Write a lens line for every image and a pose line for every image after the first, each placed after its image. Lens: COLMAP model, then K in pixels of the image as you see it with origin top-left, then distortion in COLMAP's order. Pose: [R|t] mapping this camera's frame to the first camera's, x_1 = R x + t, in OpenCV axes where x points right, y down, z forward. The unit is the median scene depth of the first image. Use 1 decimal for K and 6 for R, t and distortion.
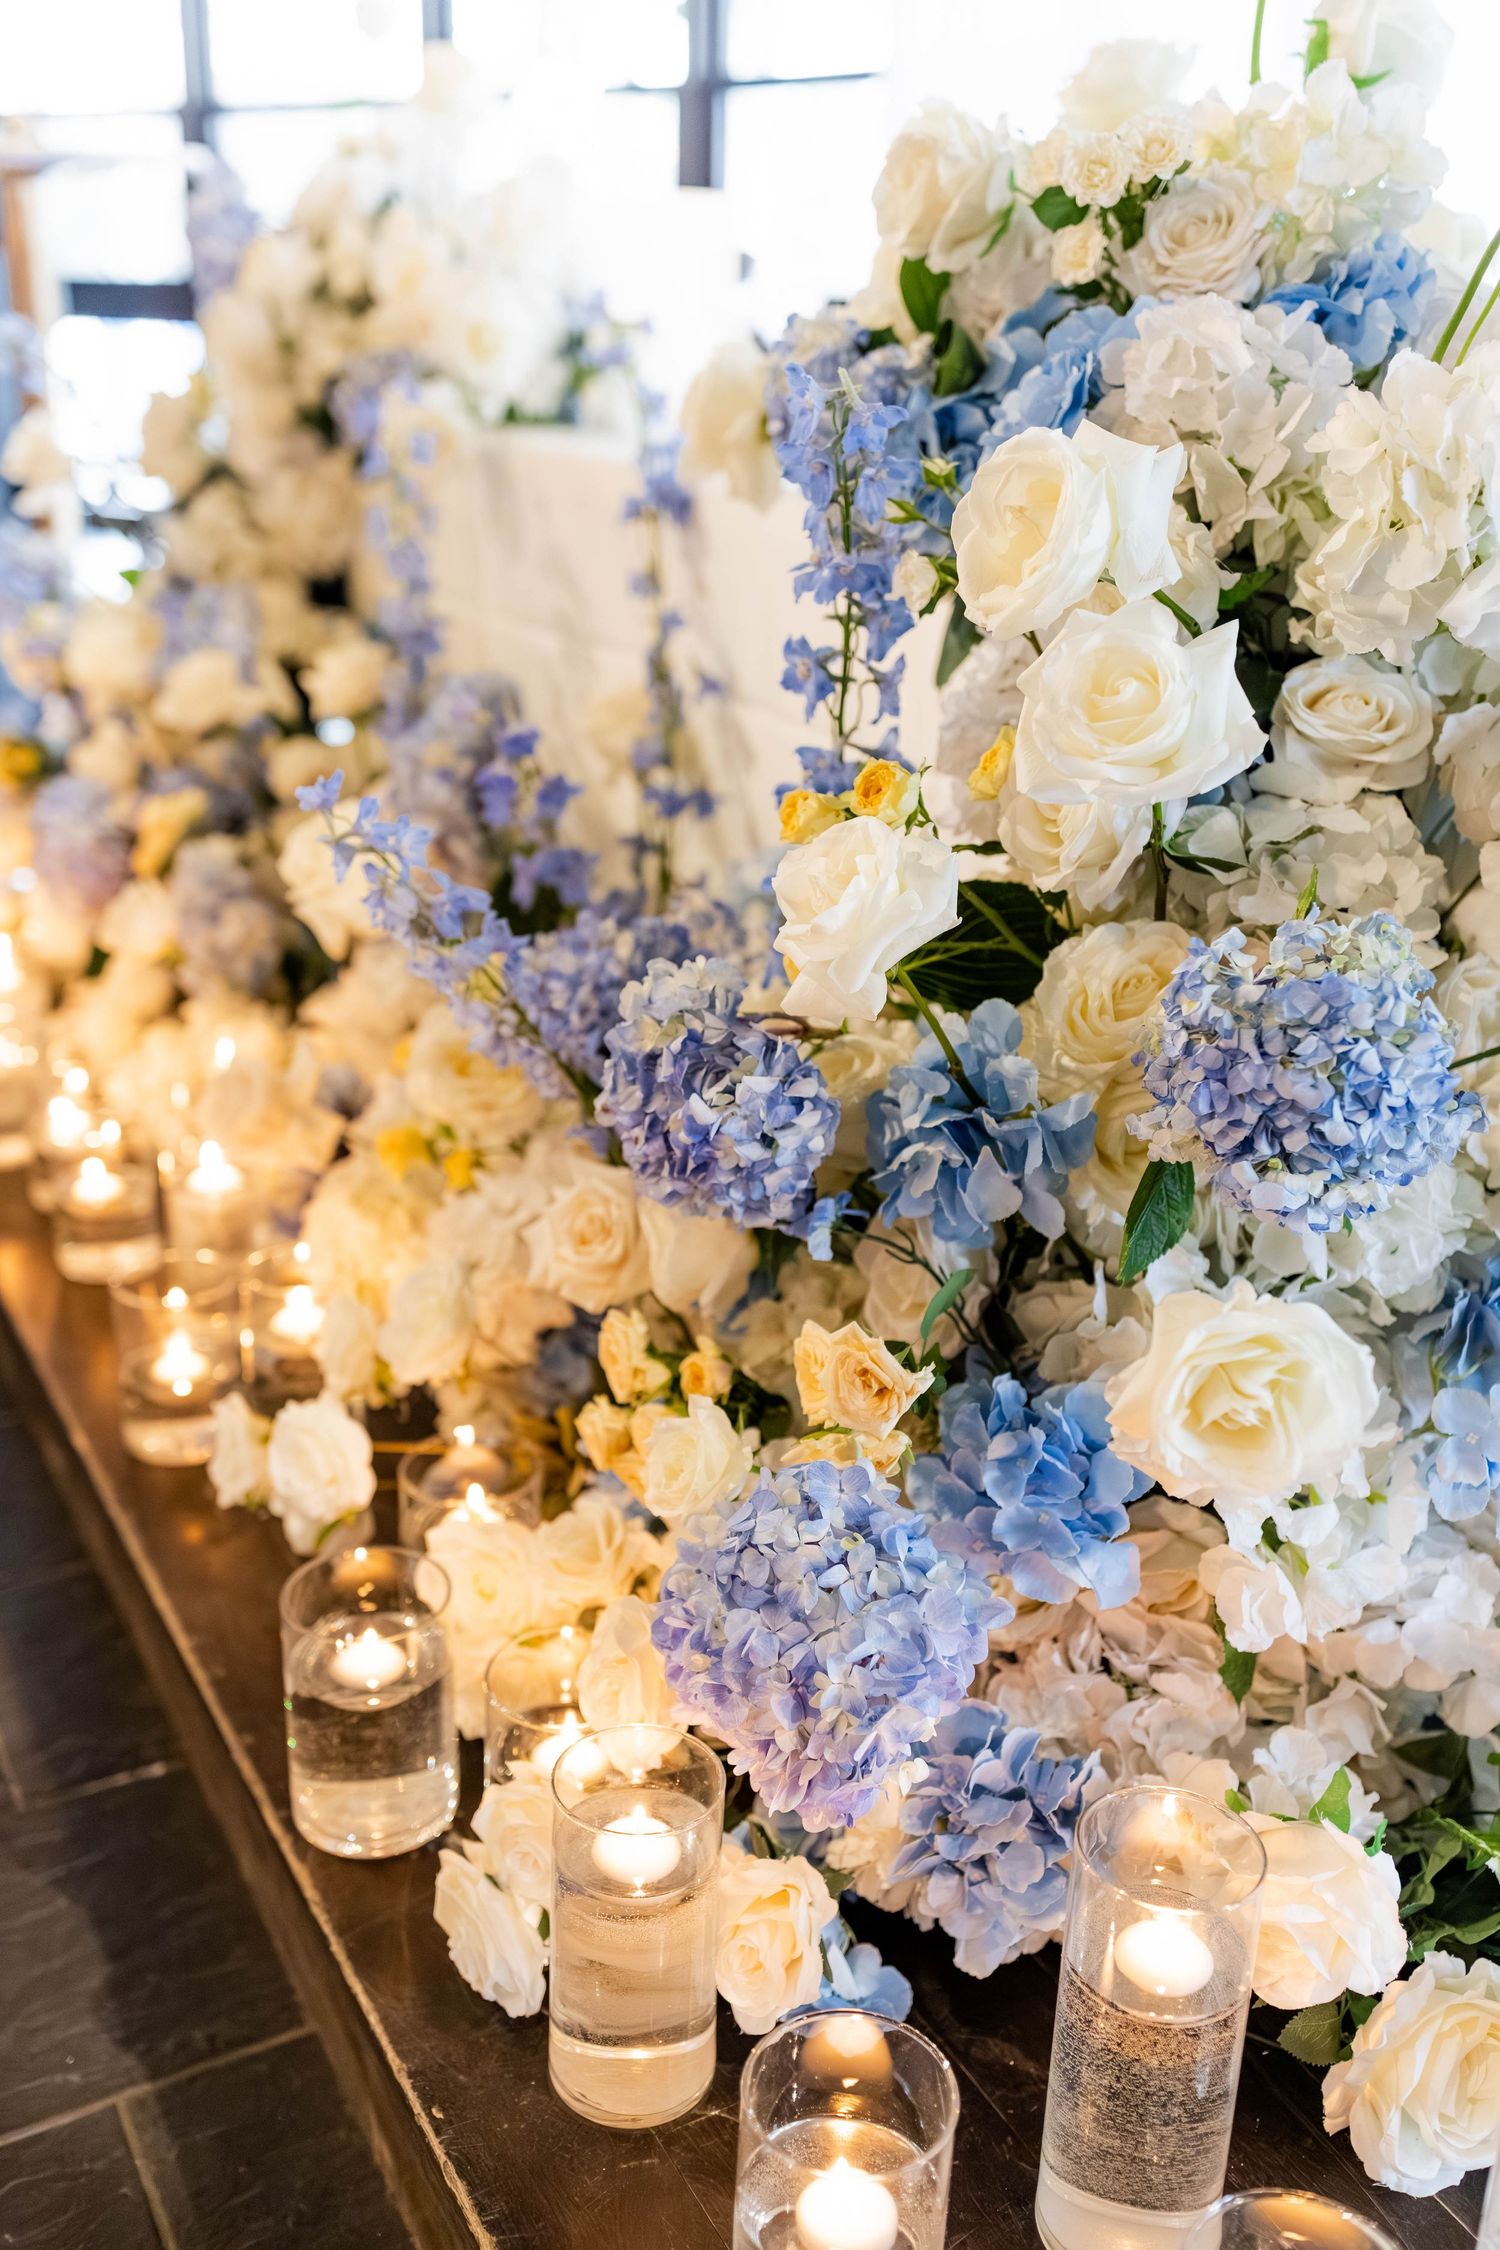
lens RADIAL K [[2175.7, 0, 750.0], [0, 2175.7, 1125.0], [0, 0, 1]] dist [0.012640, 0.011824]
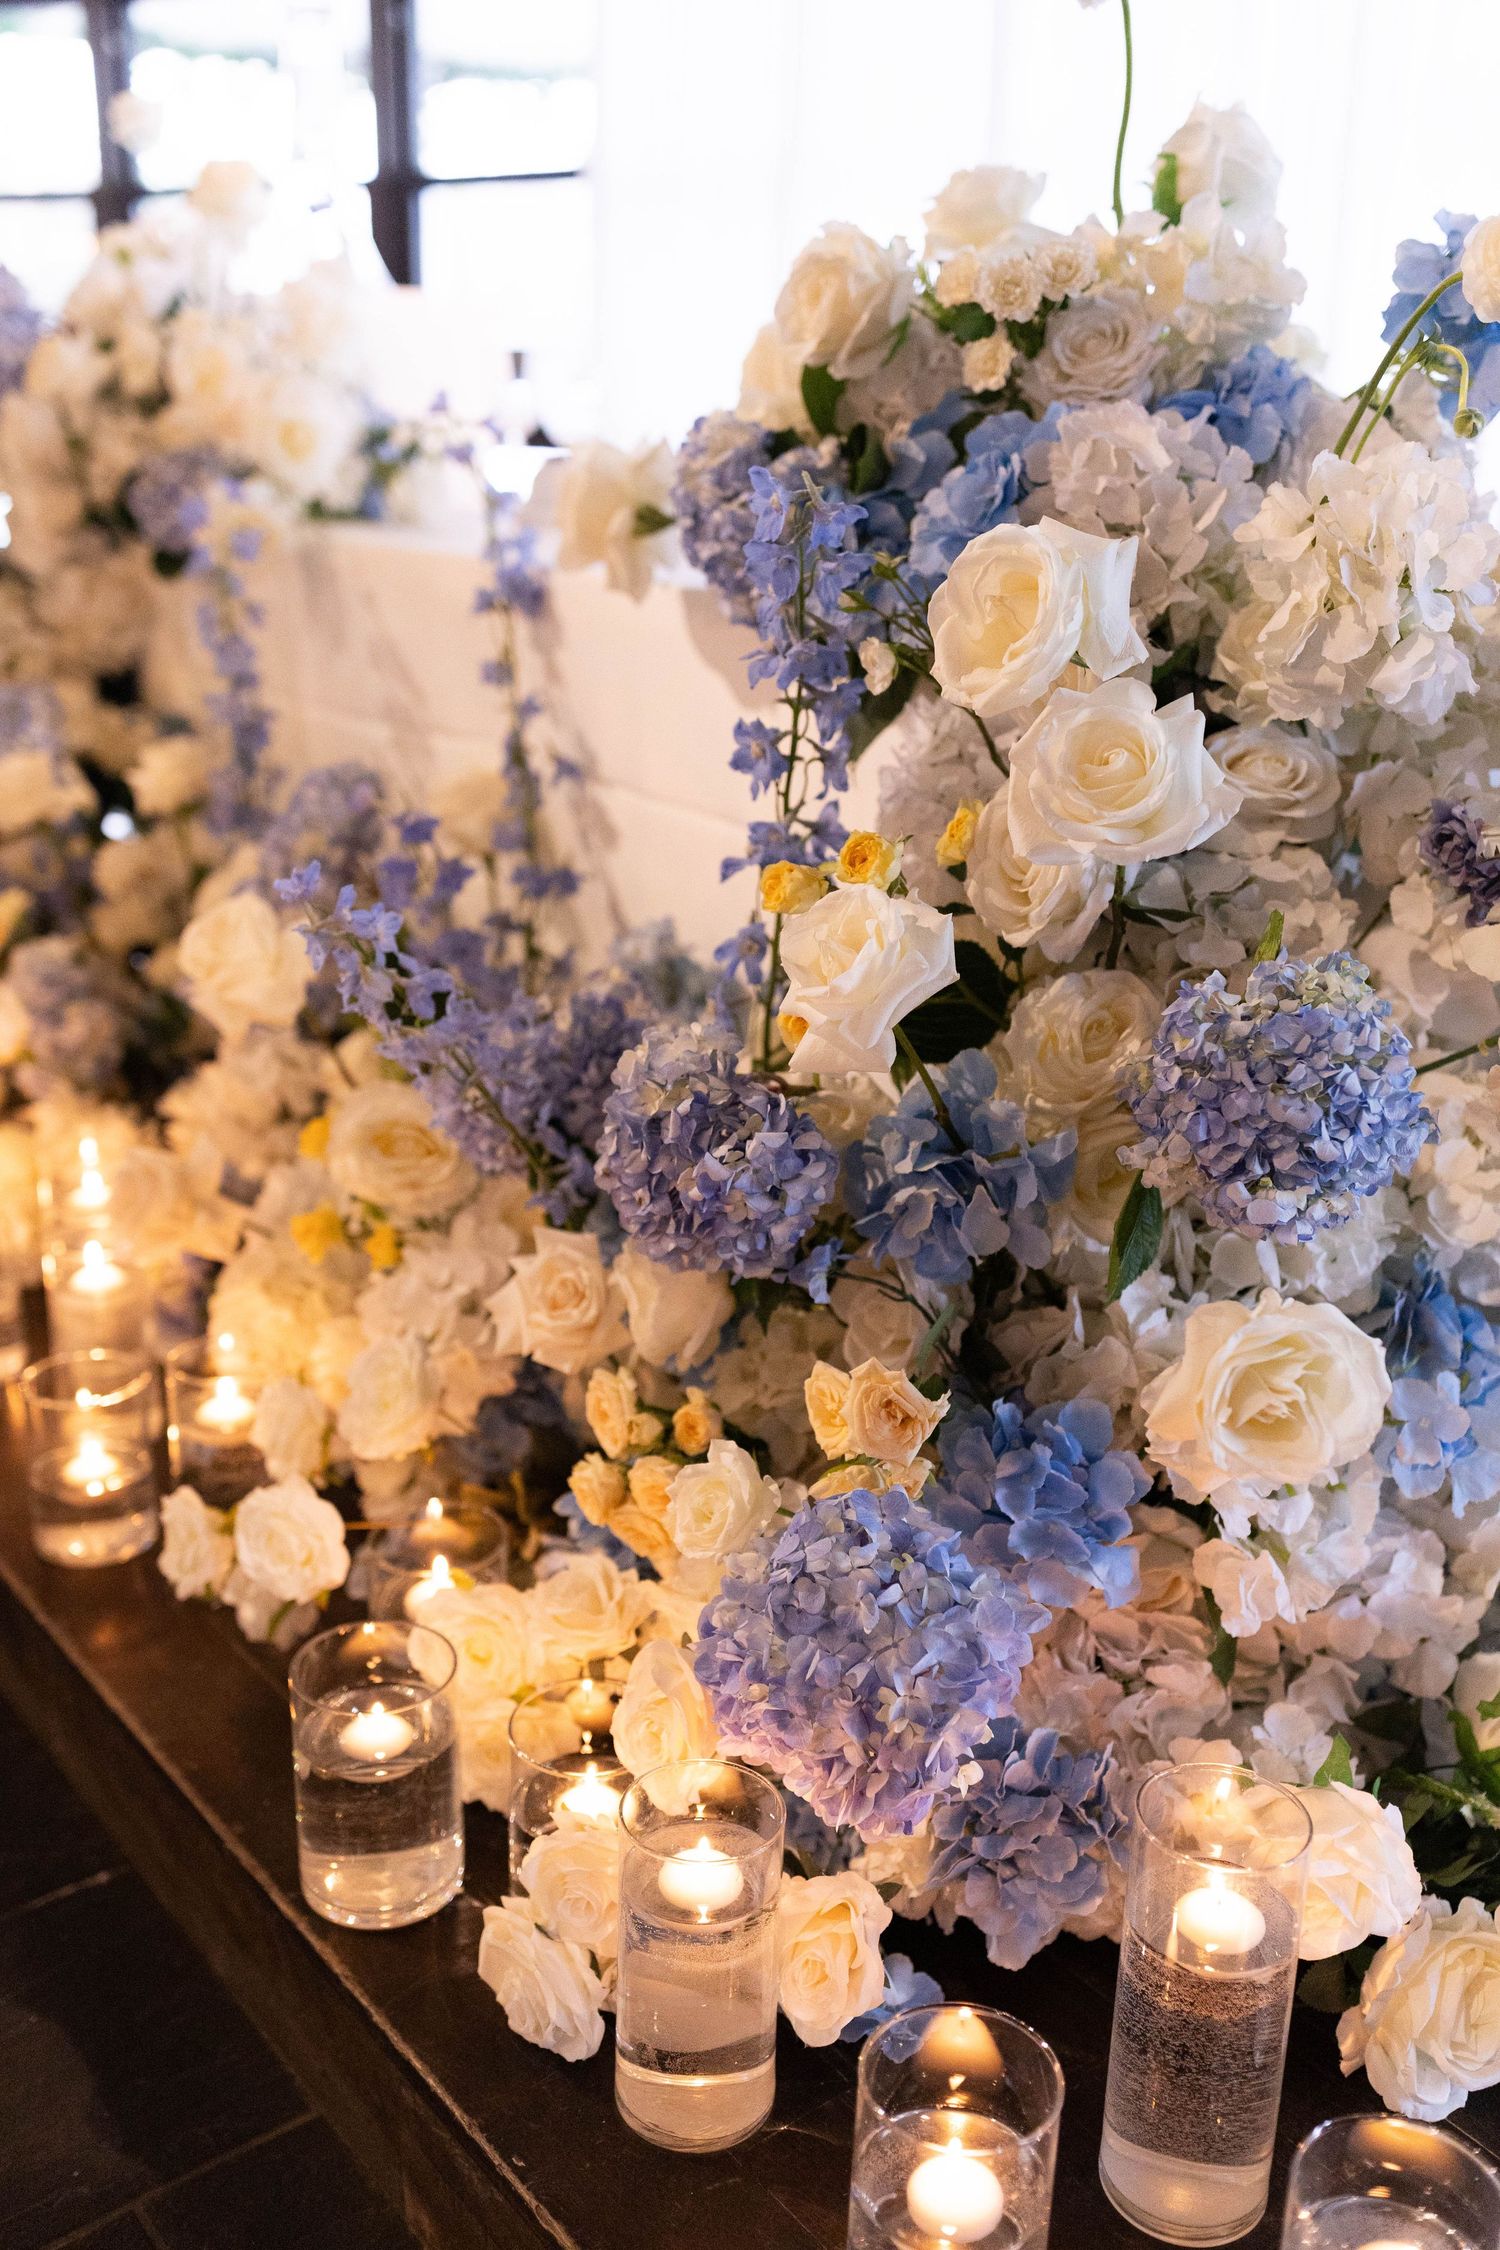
lens RADIAL K [[2175.7, 0, 750.0], [0, 2175.7, 1125.0], [0, 0, 1]] dist [0.012640, 0.011824]
pose [[0.987369, -0.056265, 0.148113, -0.155556], [0.061364, 0.997662, -0.030083, 0.005271], [-0.146075, 0.038792, 0.988513, -0.044733]]
